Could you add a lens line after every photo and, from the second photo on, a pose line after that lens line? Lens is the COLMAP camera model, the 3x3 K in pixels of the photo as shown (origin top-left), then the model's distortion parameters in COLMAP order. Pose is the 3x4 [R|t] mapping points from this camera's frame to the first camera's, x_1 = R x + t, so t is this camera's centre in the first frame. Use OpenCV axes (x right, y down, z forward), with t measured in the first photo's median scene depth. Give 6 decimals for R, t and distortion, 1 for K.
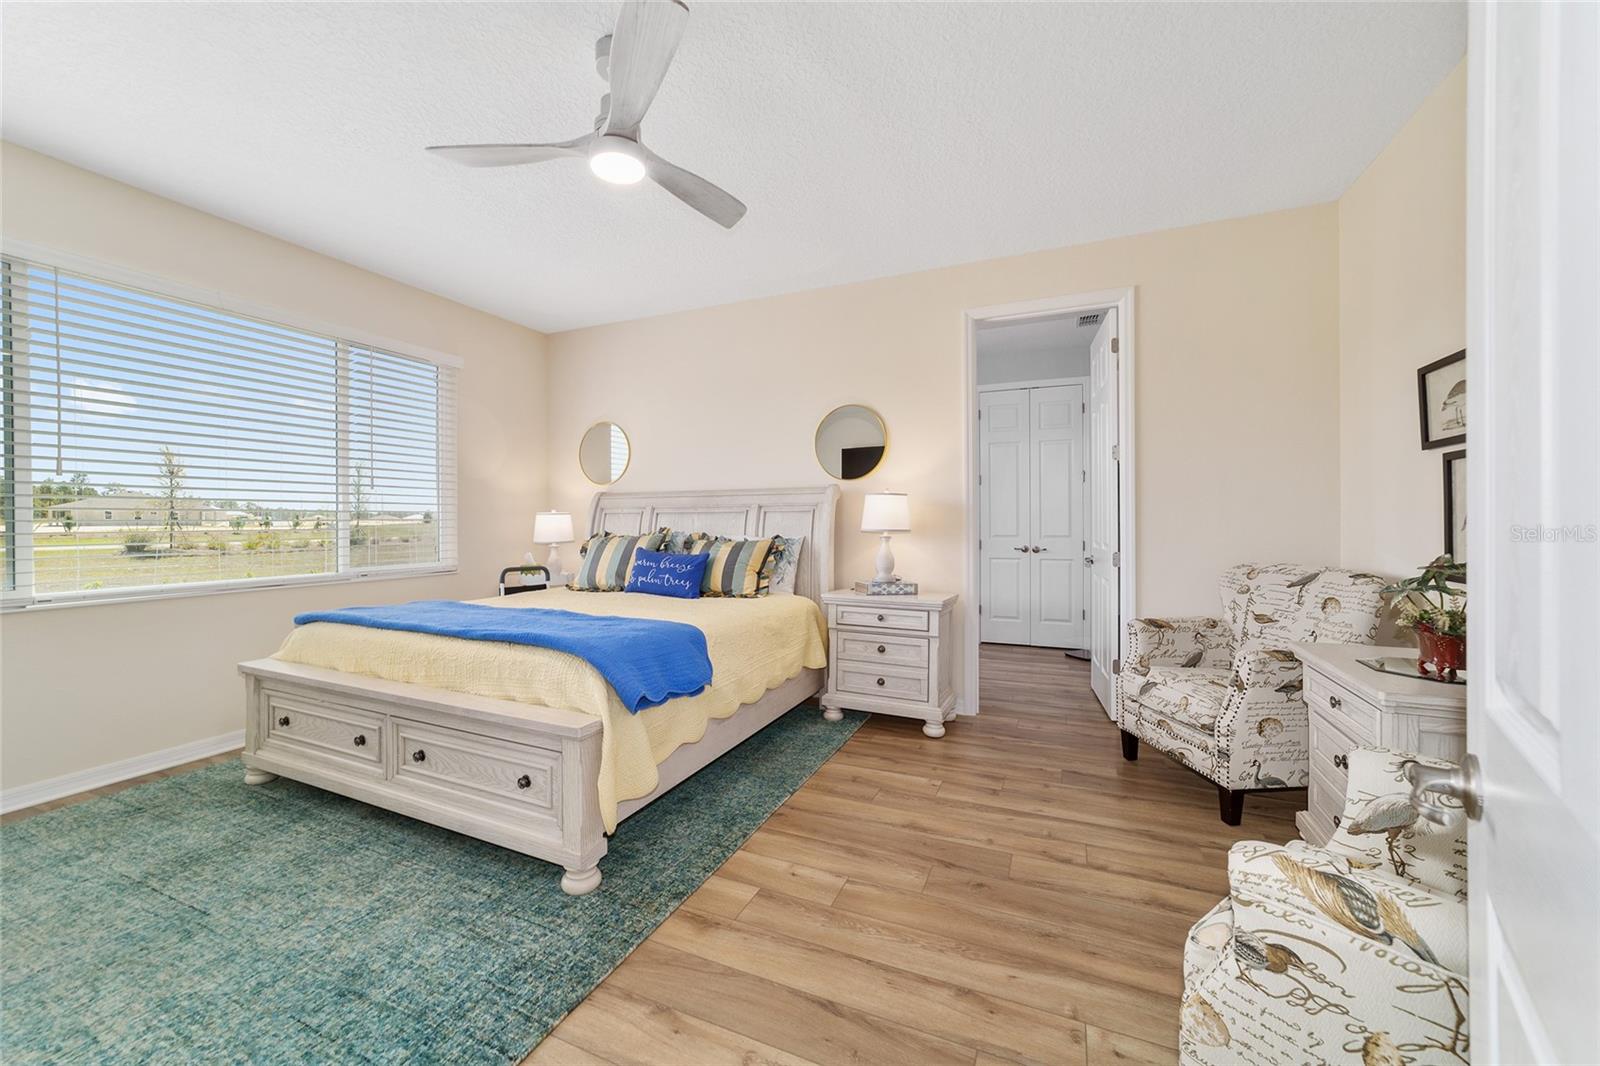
lens RADIAL K [[604.0, 0, 795.5], [0, 604.0, 528.5], [0, 0, 1]] dist [-0.000692, 0.000058]
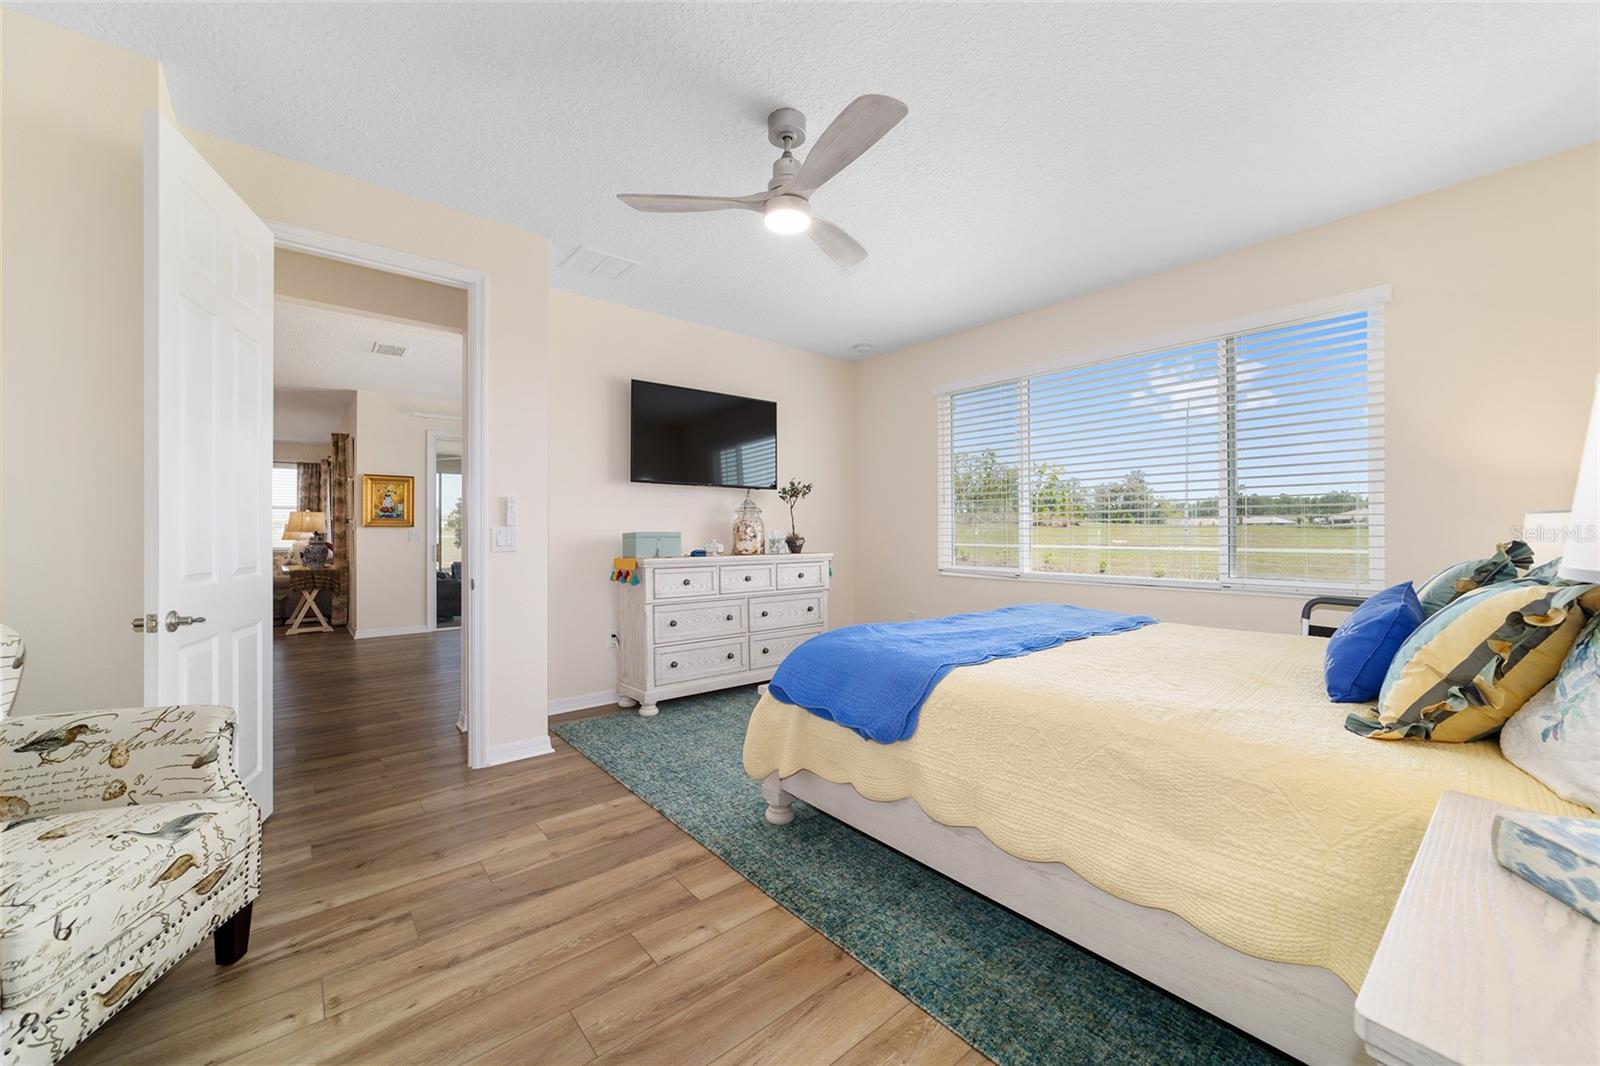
lens RADIAL K [[604.0, 0, 795.5], [0, 604.0, 528.5], [0, 0, 1]] dist [-0.000692, 0.000058]
pose [[-0.434379, -0.006164, -0.900709, 0.817925], [-0.004255, 0.999979, -0.004791, -0.011191], [0.900720, 0.001752, -0.434396, 1.666883]]
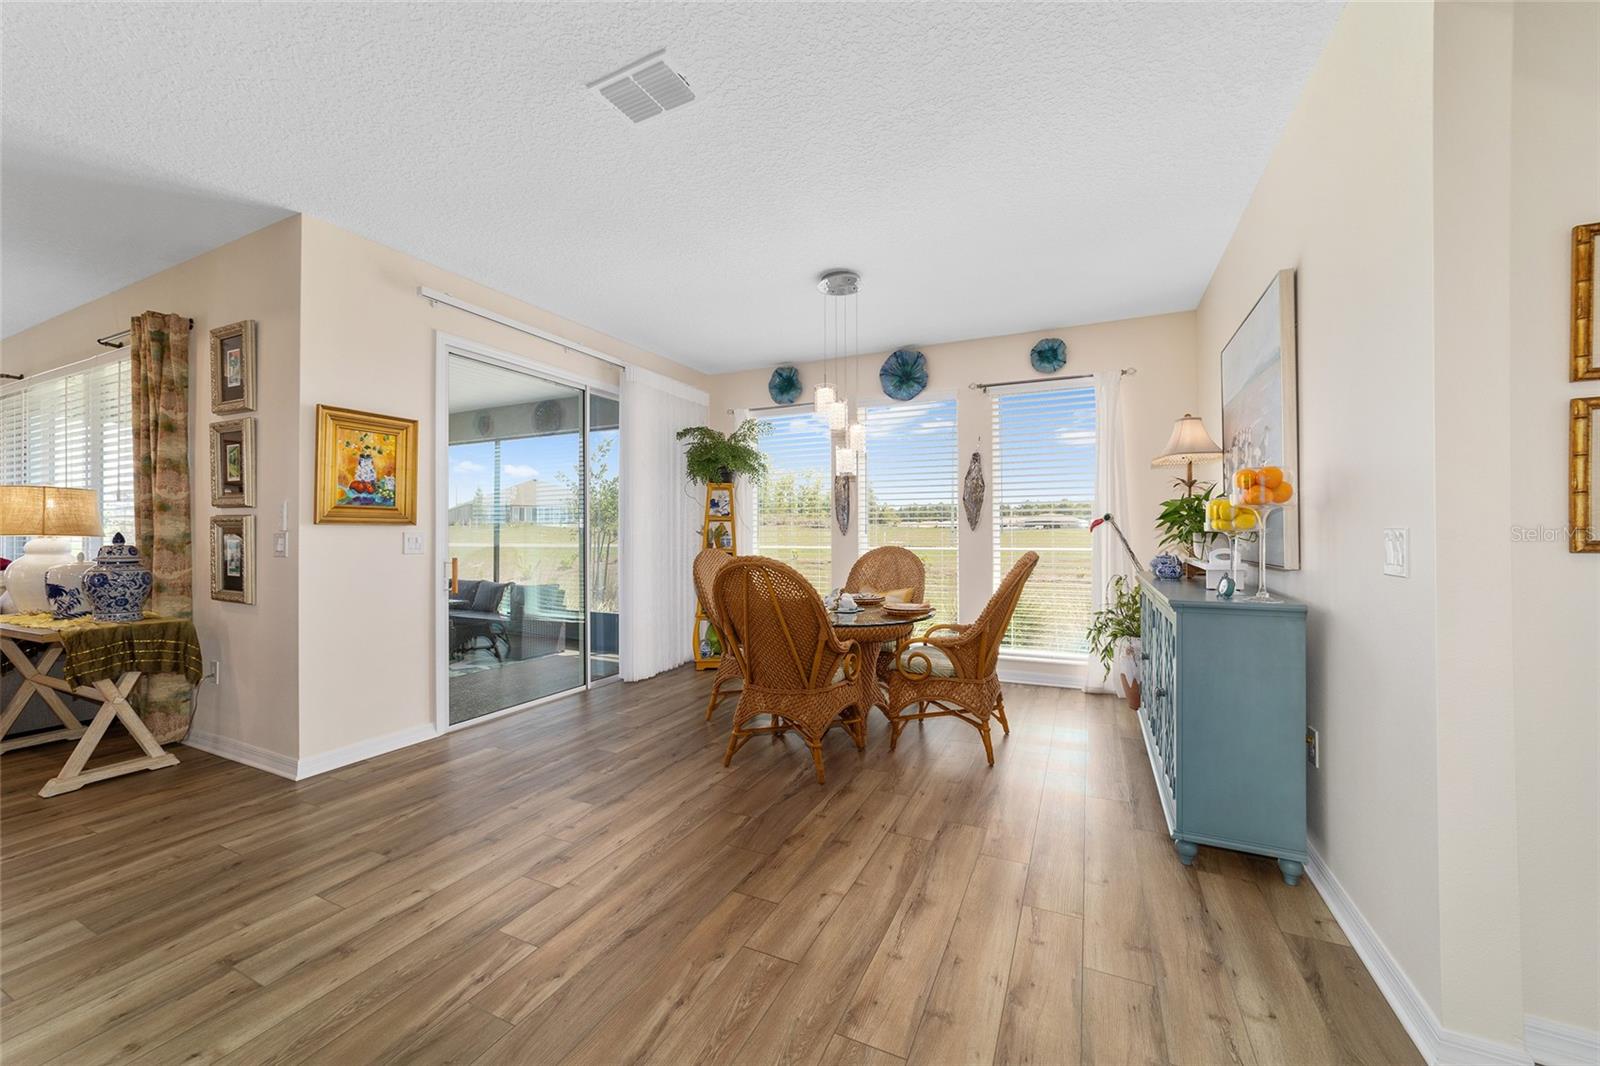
lens RADIAL K [[604.0, 0, 795.5], [0, 604.0, 528.5], [0, 0, 1]] dist [-0.000692, 0.000058]
pose [[-0.022479, -0.009397, -0.999703, 0.735702], [-0.002392, 0.999953, -0.009345, -0.009874], [0.999744, 0.002181, -0.022501, 1.284239]]
